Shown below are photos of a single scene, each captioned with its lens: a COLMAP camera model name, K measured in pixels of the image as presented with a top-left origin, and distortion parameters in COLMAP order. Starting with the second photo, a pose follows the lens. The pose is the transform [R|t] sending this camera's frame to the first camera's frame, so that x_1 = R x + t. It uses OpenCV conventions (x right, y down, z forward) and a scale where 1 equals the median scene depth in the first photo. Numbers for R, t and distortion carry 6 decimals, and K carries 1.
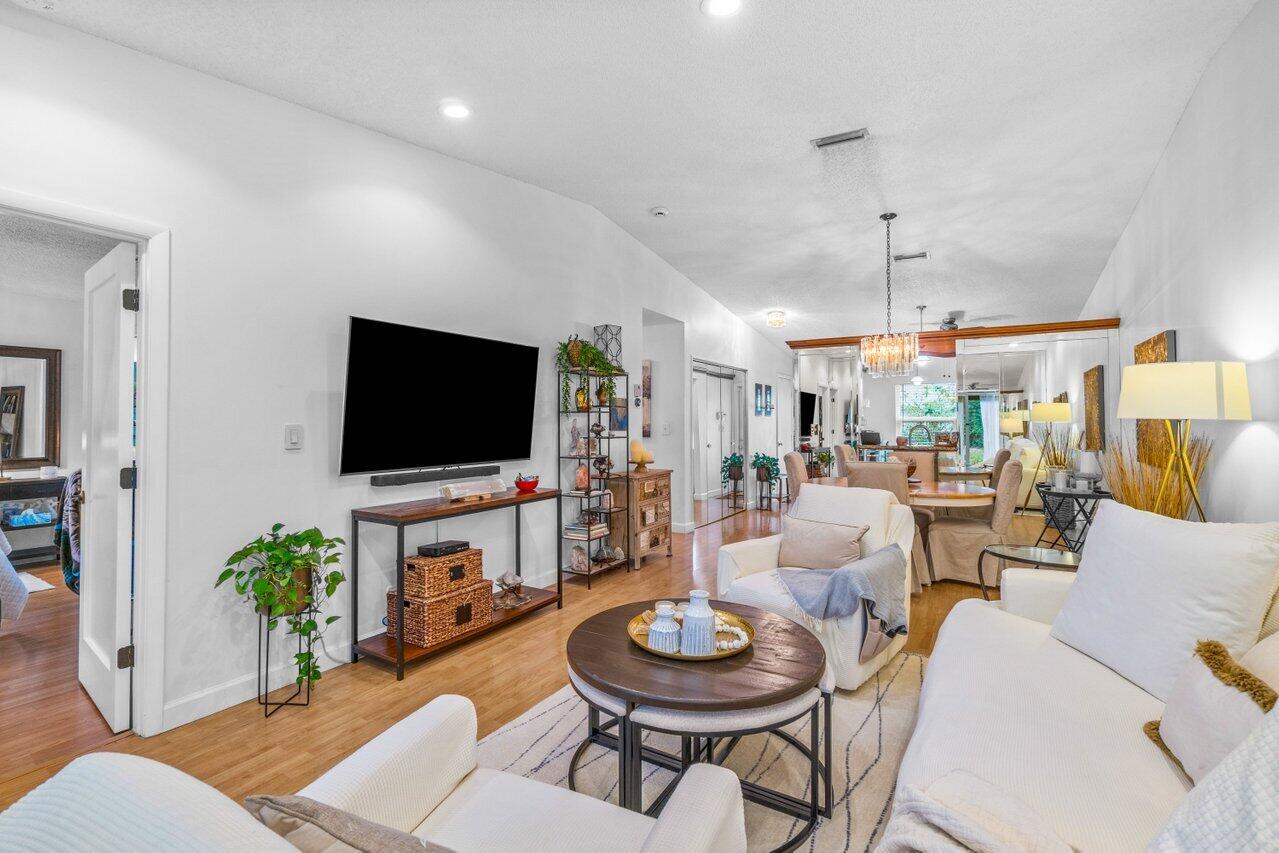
lens RADIAL K [[559.5, 0, 638.1], [0, 559.5, 416.0], [0, 0, 1]] dist [-0.005270, 0.003153]
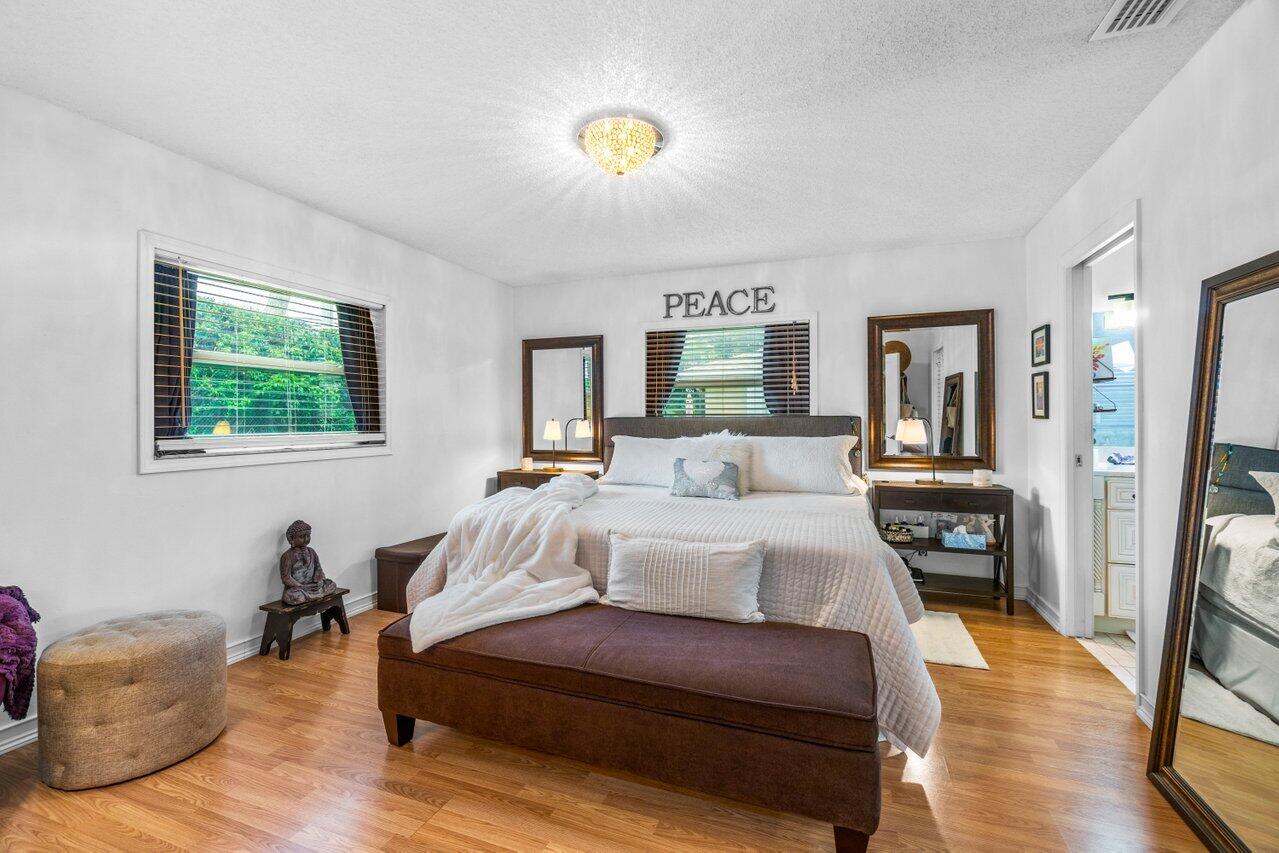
lens RADIAL K [[559.5, 0, 637.7], [0, 559.5, 422.2], [0, 0, 1]] dist [-0.005270, 0.003153]
pose [[0.172042, -0.013545, -0.984996, -0.417666], [0.019323, 0.999759, -0.010373, 0.027673], [0.984900, -0.017249, 0.172262, 0.435526]]
